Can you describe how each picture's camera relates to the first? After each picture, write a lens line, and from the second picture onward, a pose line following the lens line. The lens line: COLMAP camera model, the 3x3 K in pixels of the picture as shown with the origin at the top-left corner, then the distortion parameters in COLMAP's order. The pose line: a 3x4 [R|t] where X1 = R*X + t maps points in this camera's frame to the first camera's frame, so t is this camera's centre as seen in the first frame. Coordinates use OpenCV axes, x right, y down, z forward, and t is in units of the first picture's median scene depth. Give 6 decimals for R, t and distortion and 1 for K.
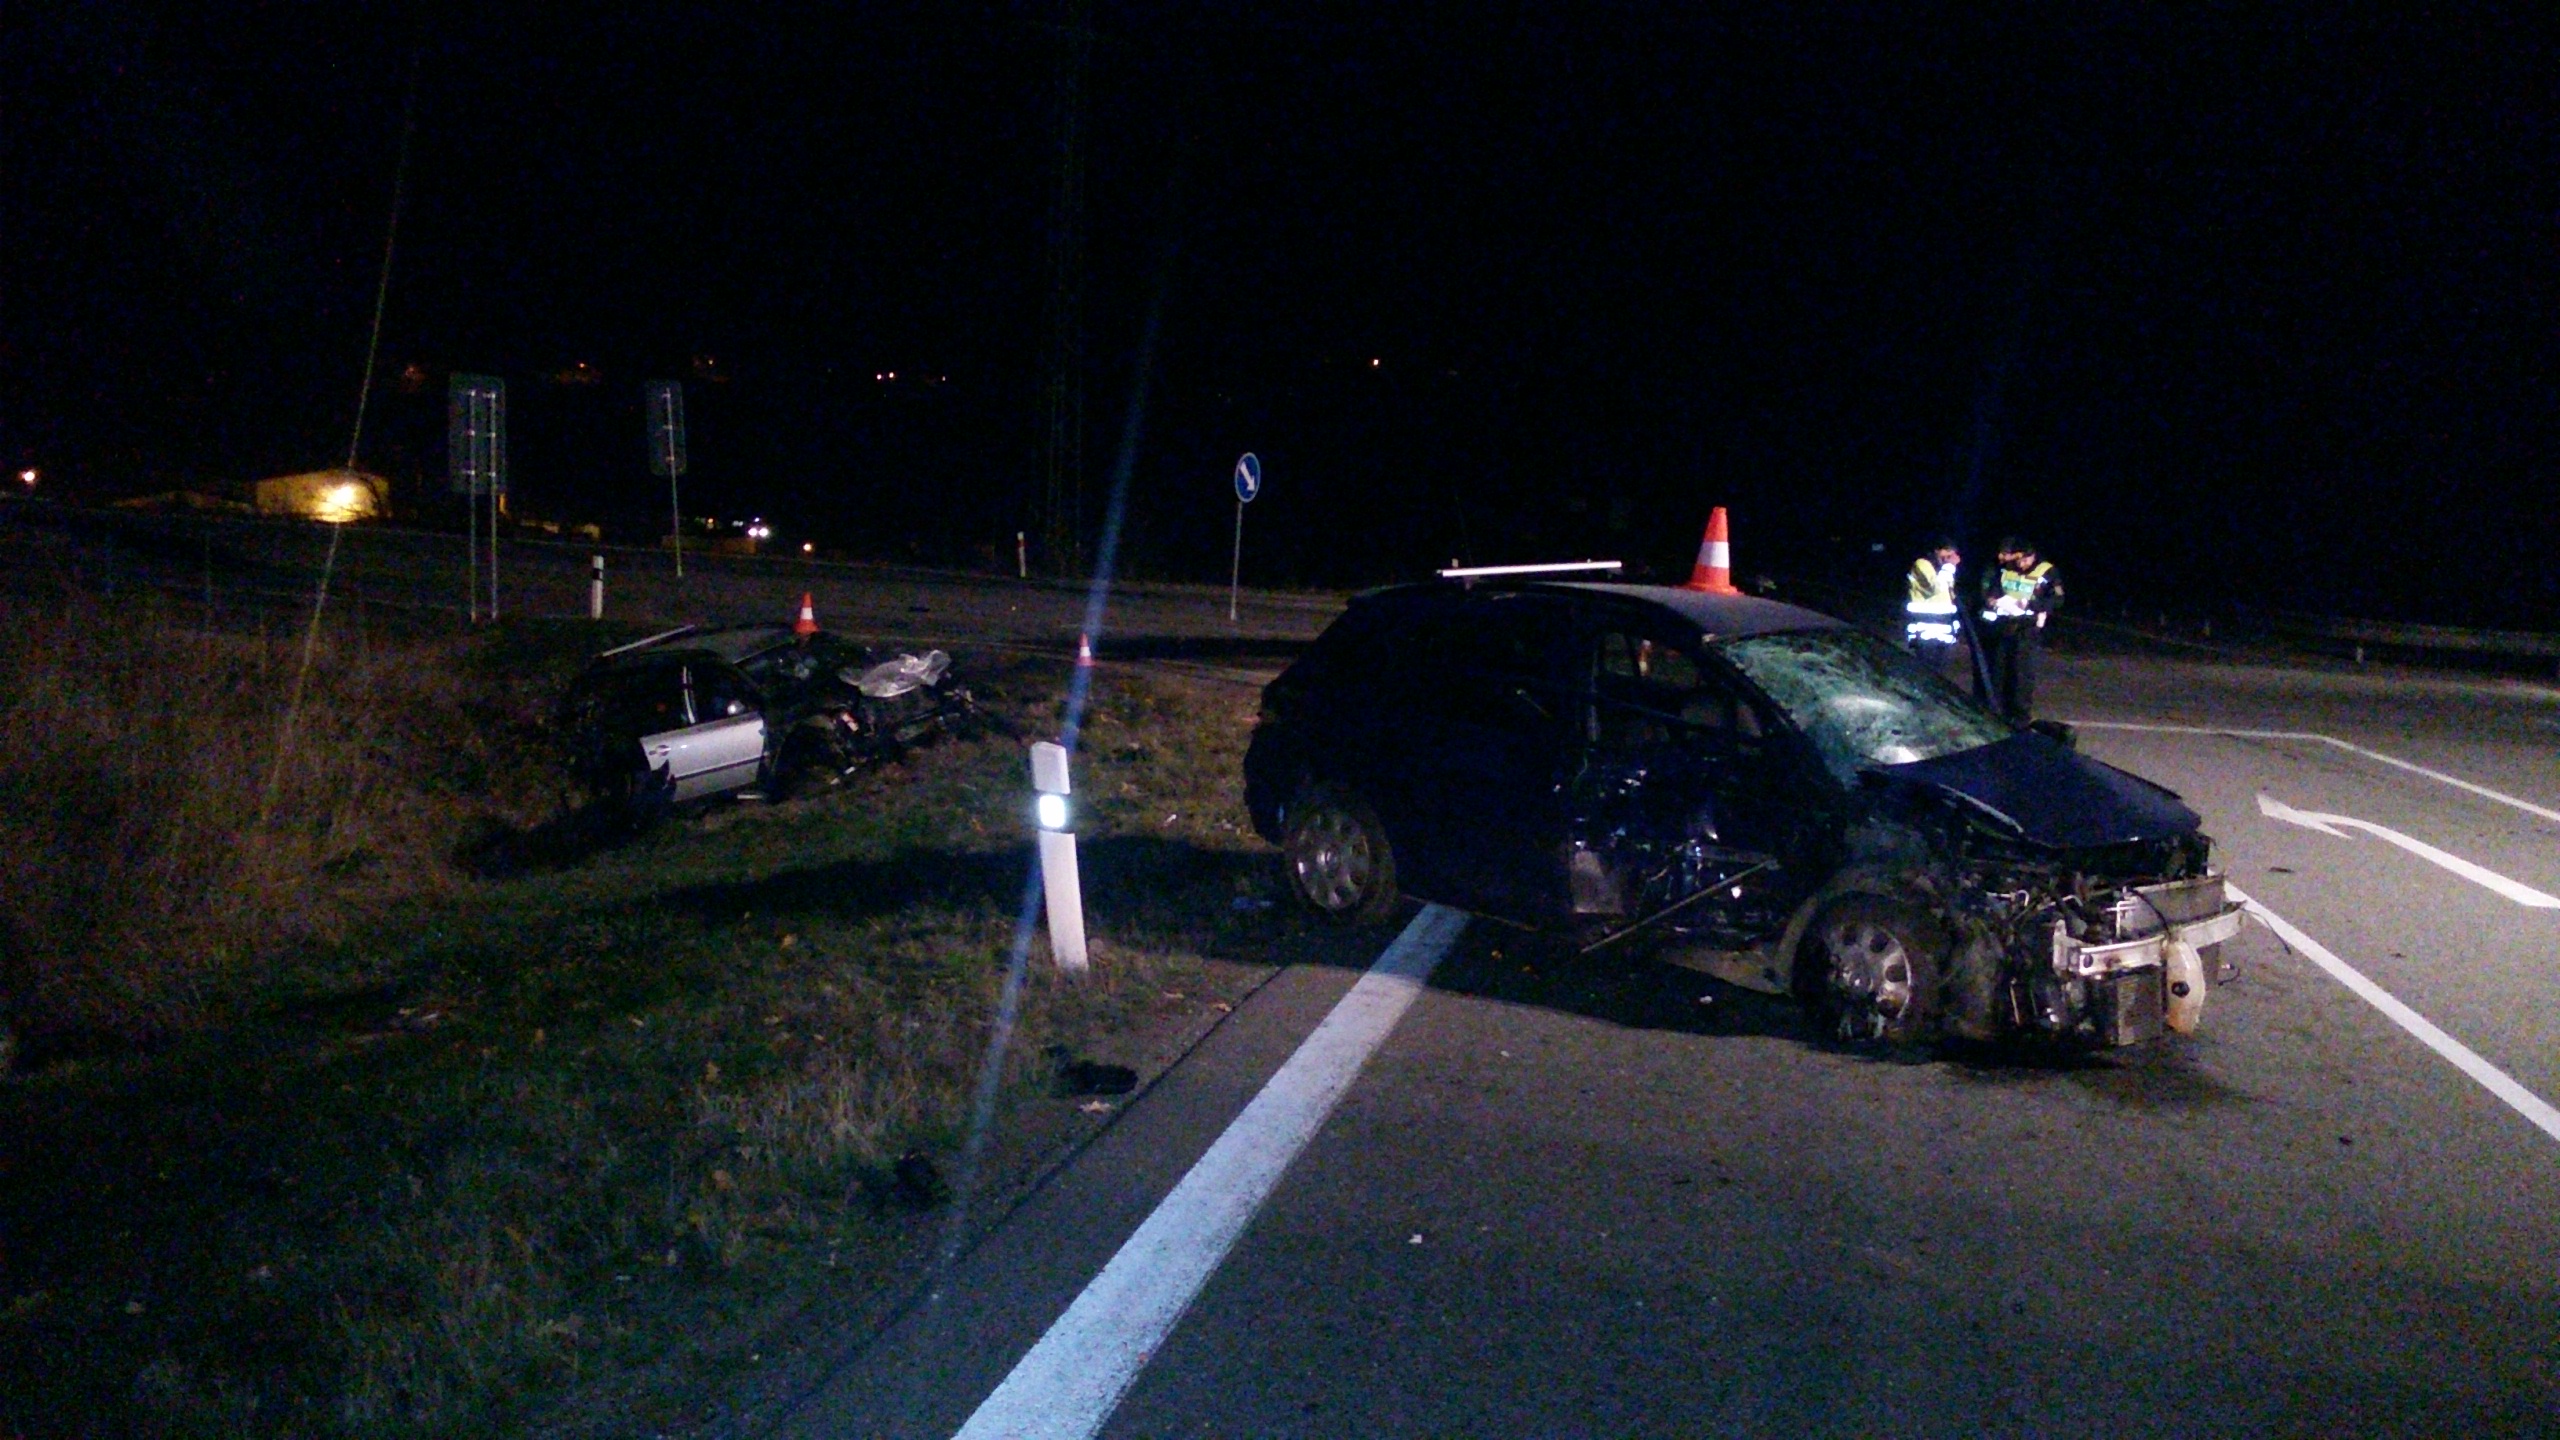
lens RADIAL K [[2019.7, 0, 1276.9], [0, 2019.7, 737.0], [0, 0, 1]] dist [0.005164, -0.007464]
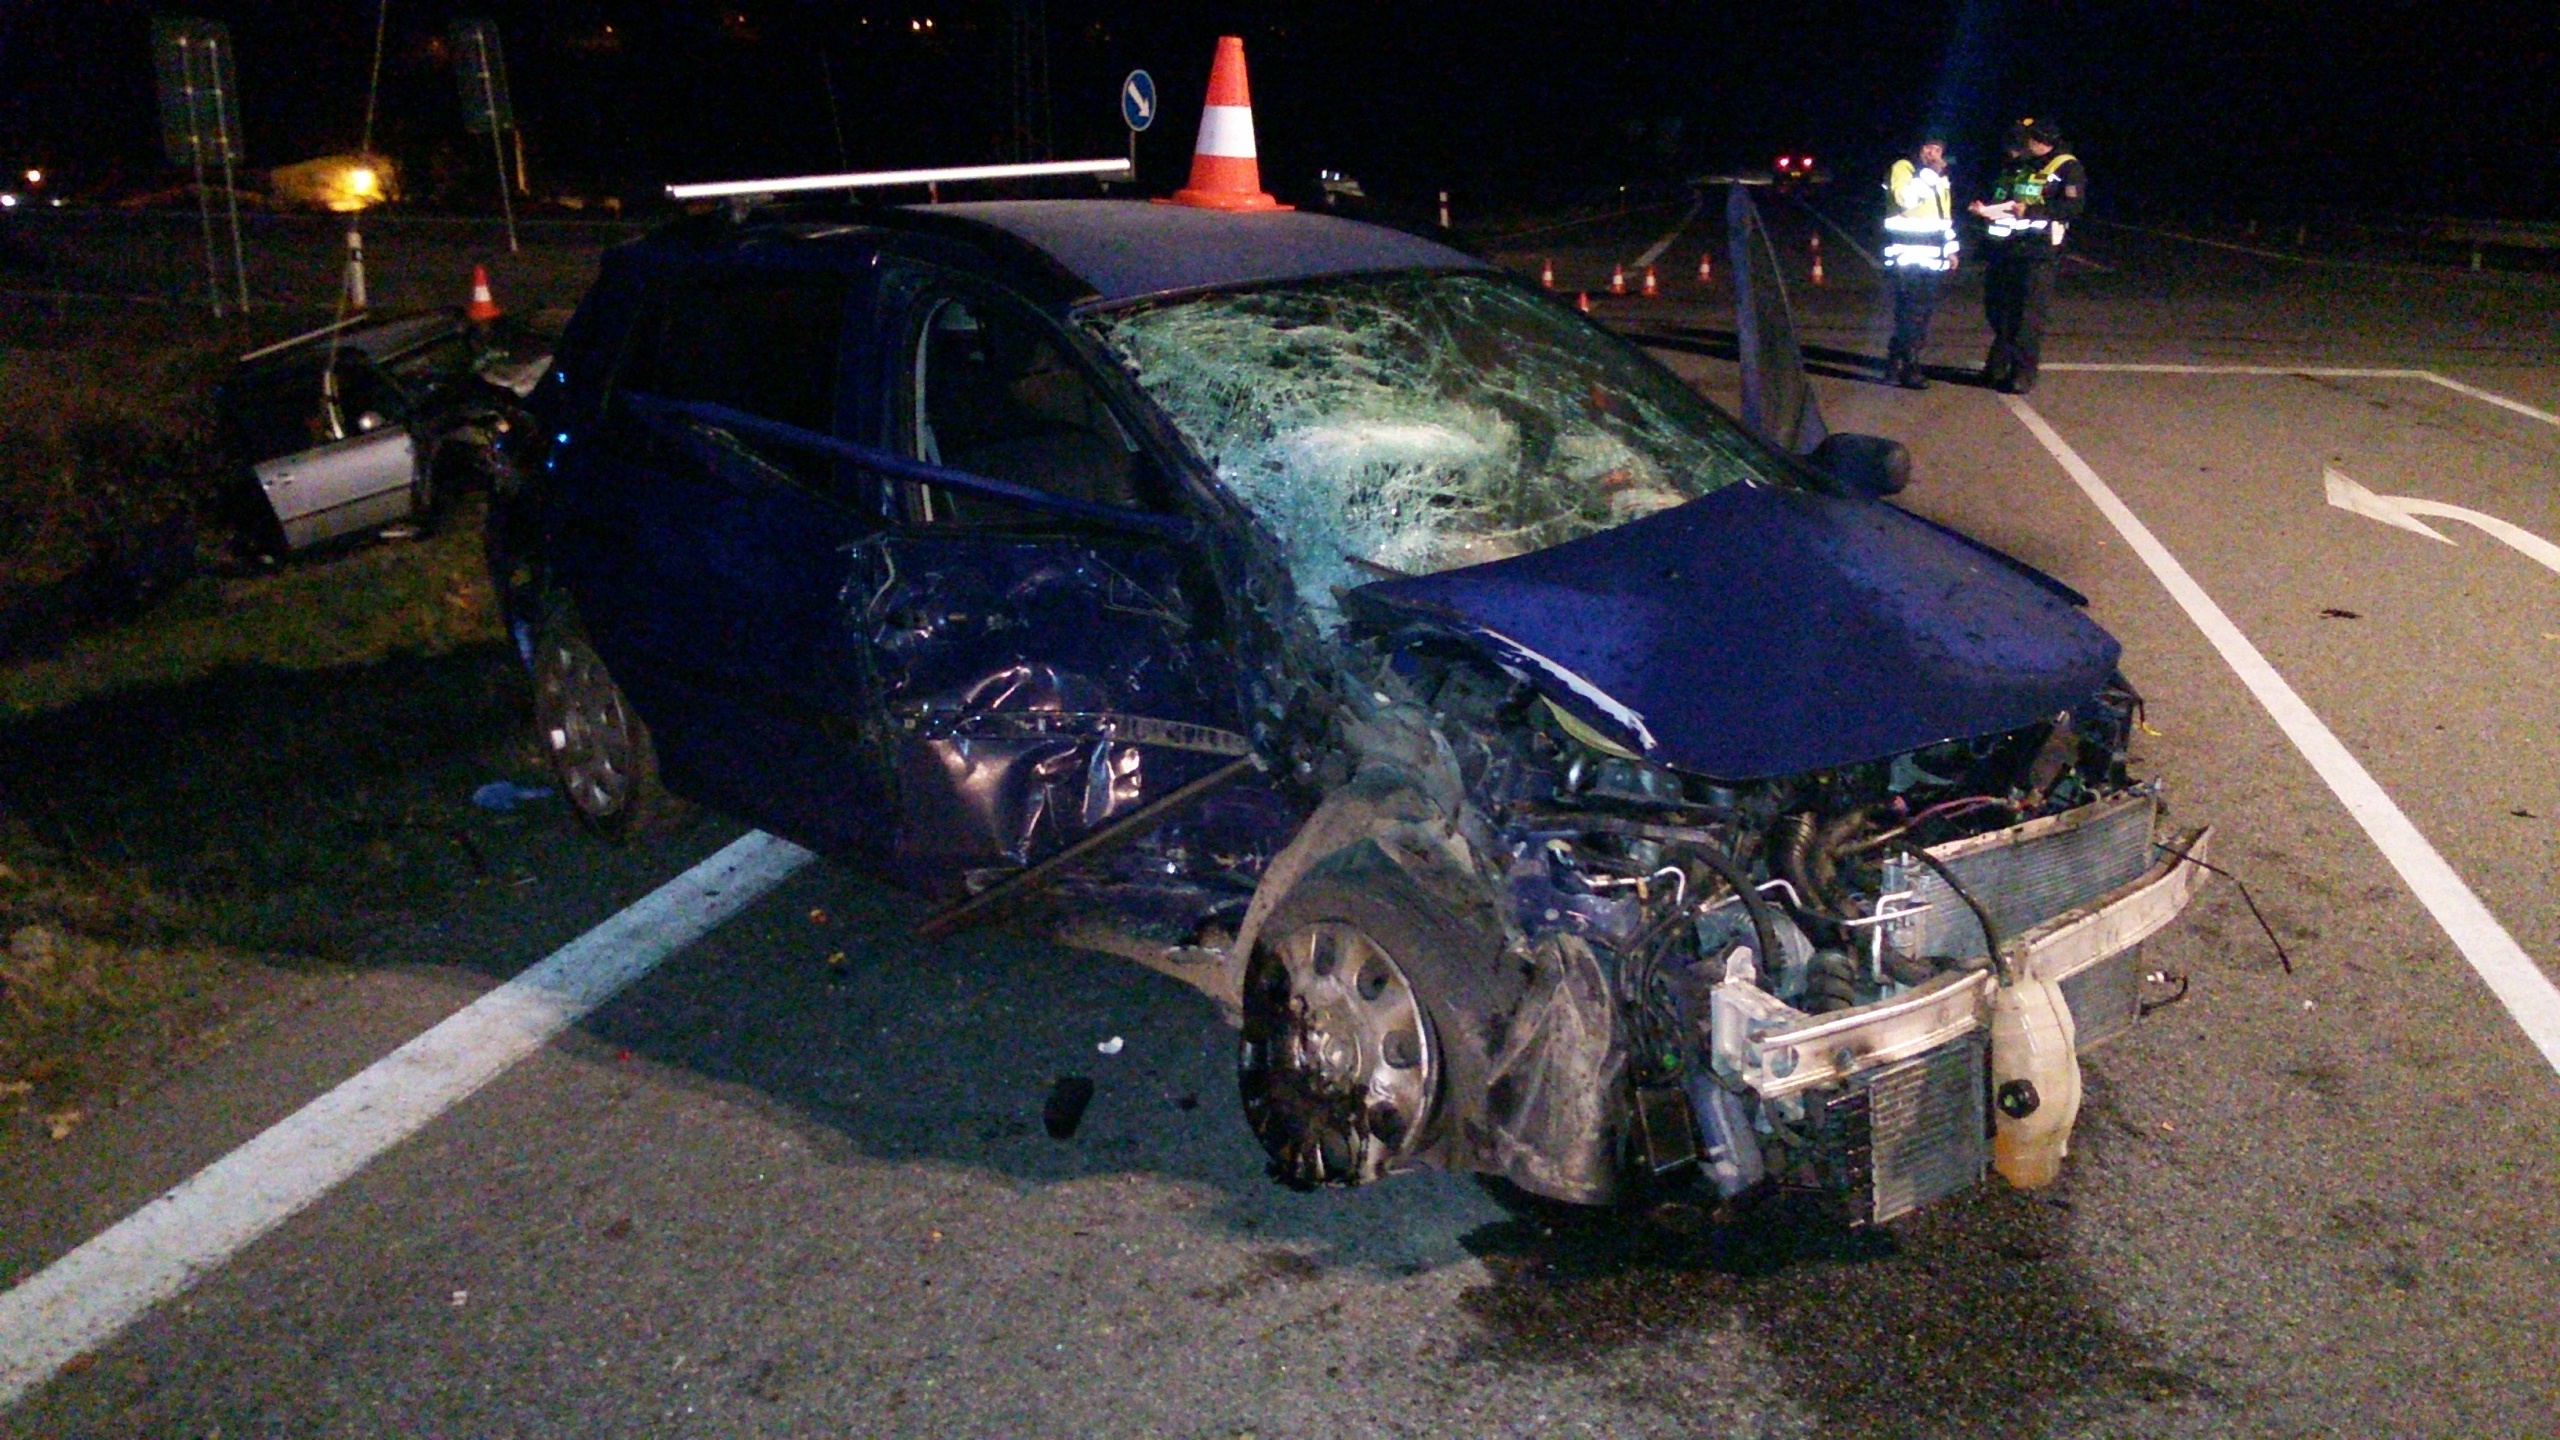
lens RADIAL K [[2019.7, 0, 1276.9], [0, 2019.7, 737.0], [0, 0, 1]] dist [0.005164, -0.007464]
pose [[0.998555, -0.033637, -0.041912, 0.246315], [0.040231, 0.984968, 0.167988, -0.024094], [0.035632, -0.169431, 0.984898, 0.463565]]
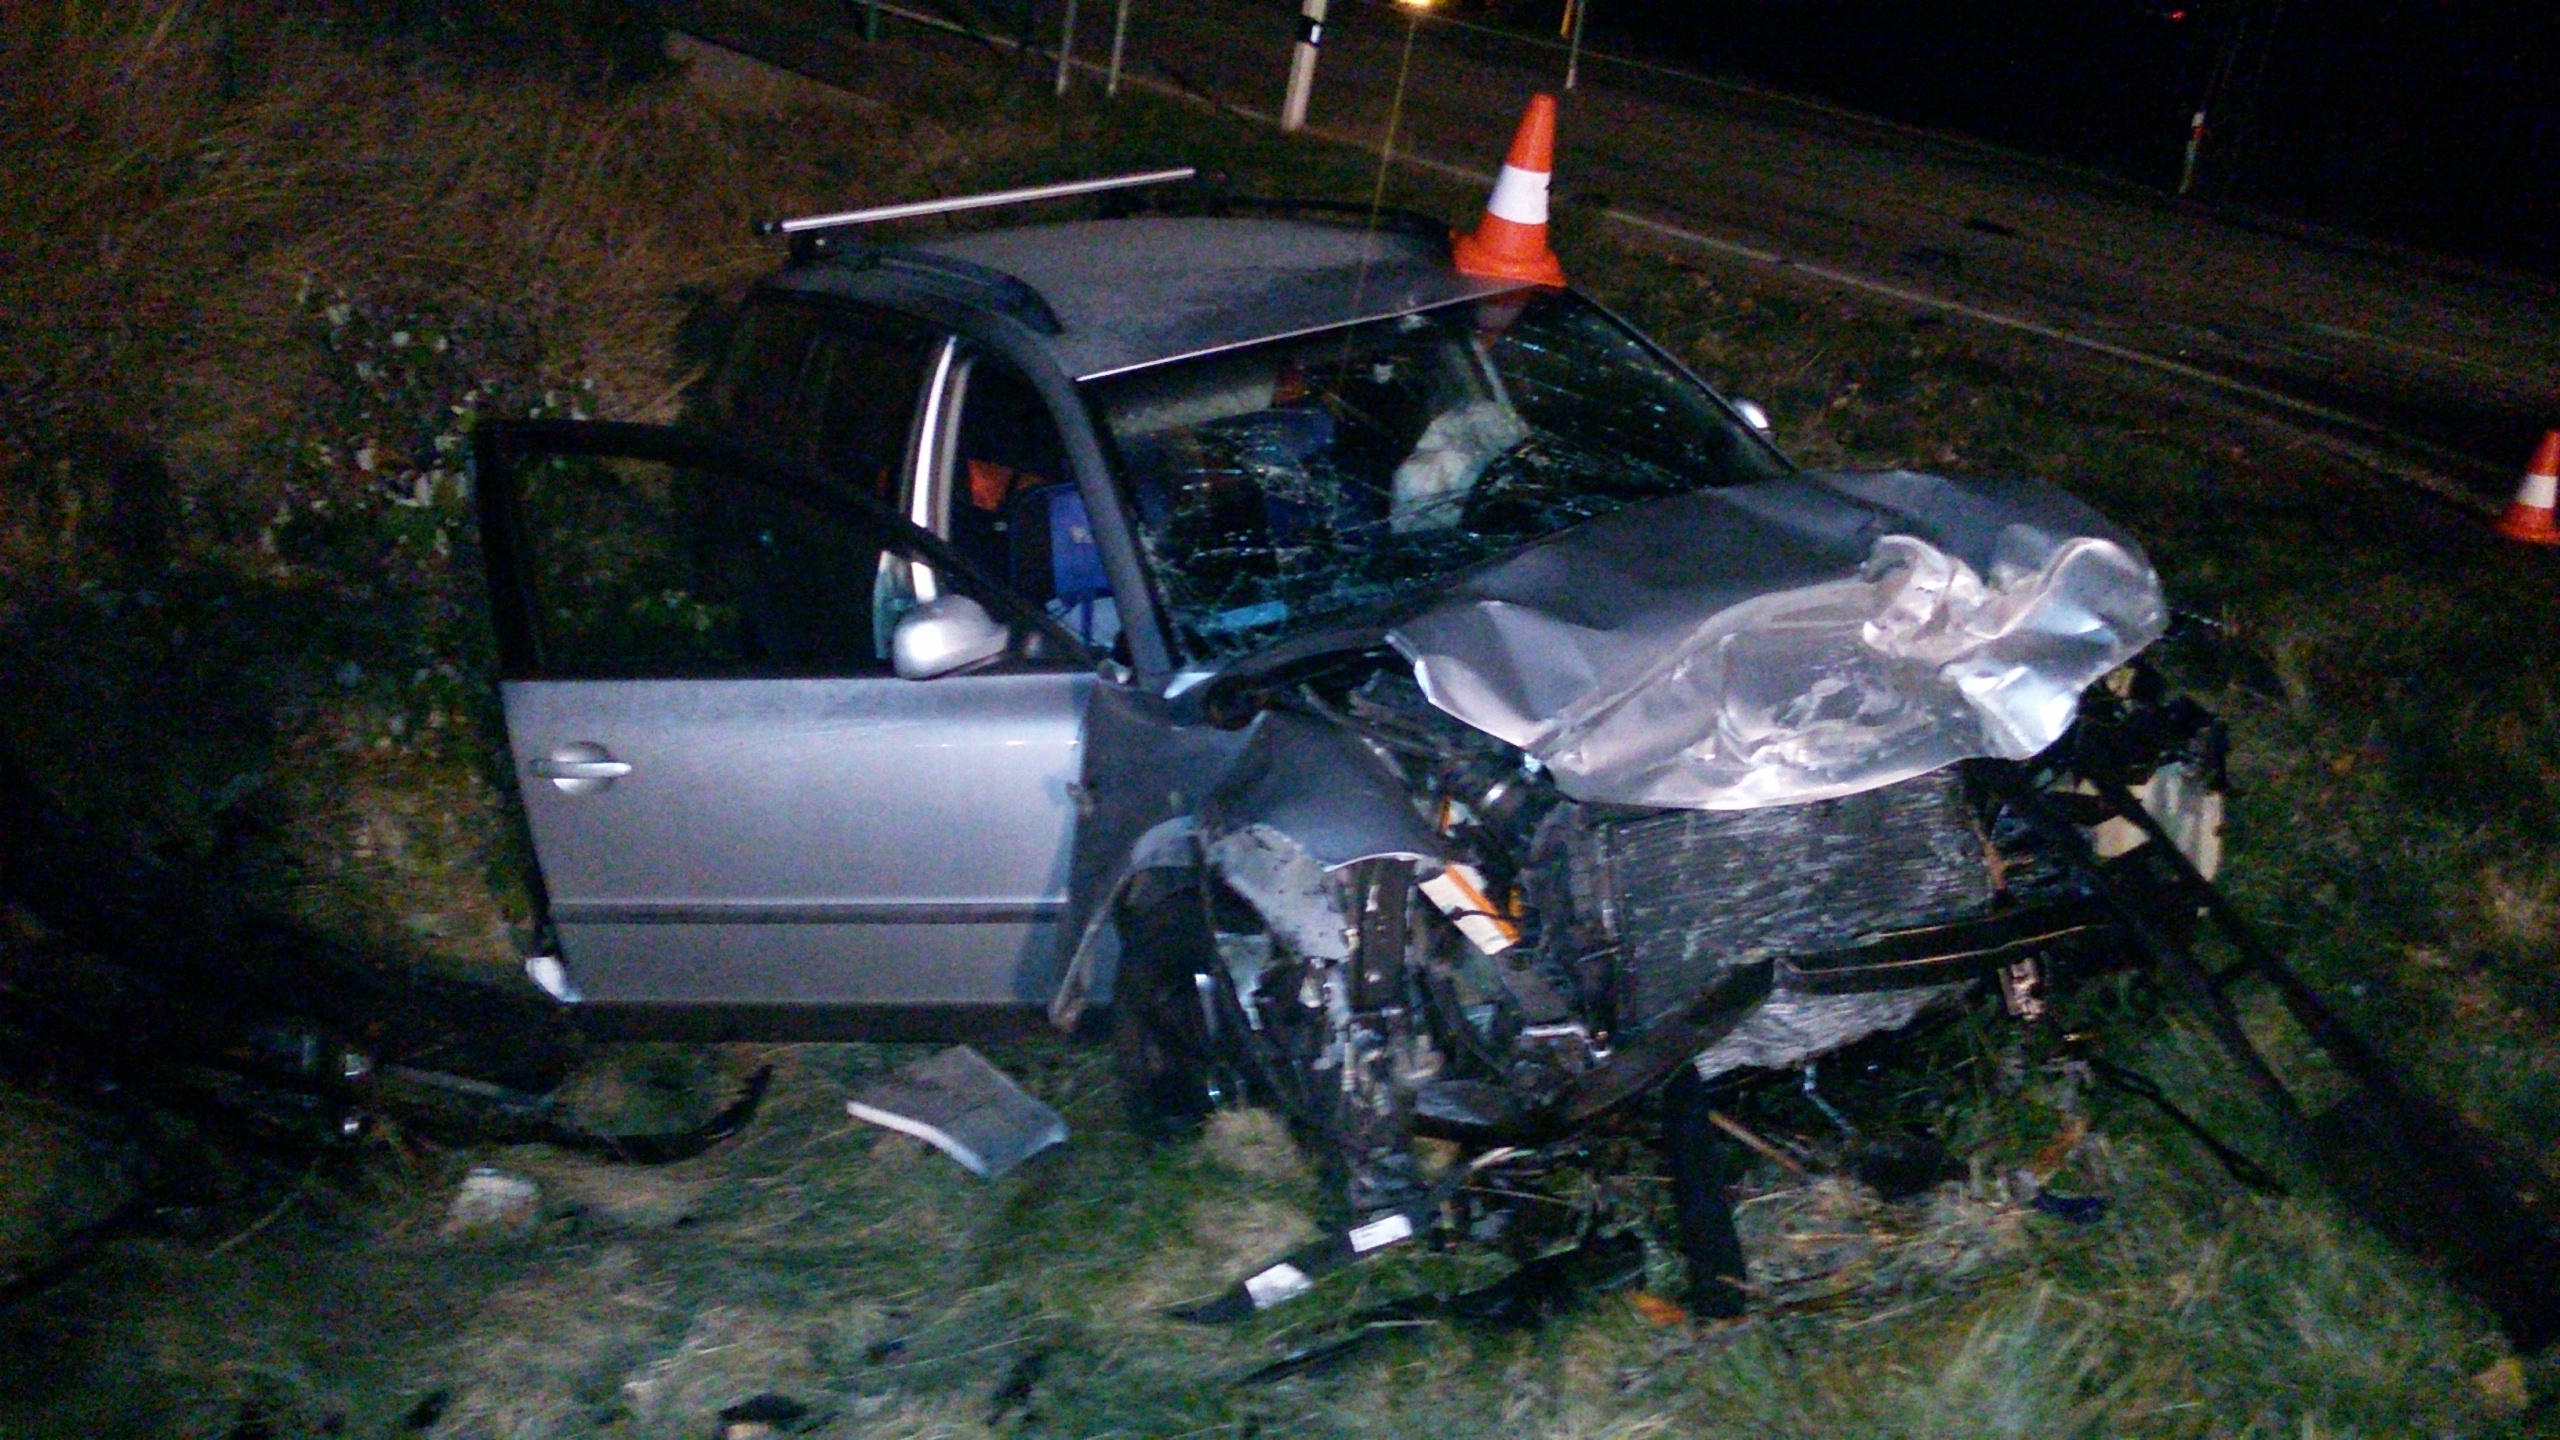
lens RADIAL K [[2019.7, 0, 1276.9], [0, 2019.7, 737.0], [0, 0, 1]] dist [0.005164, -0.007464]
pose [[0.865569, 0.287490, -0.410048, -0.345464], [-0.197254, 0.948333, 0.248505, -0.126430], [0.460305, -0.134214, 0.877557, 1.821298]]
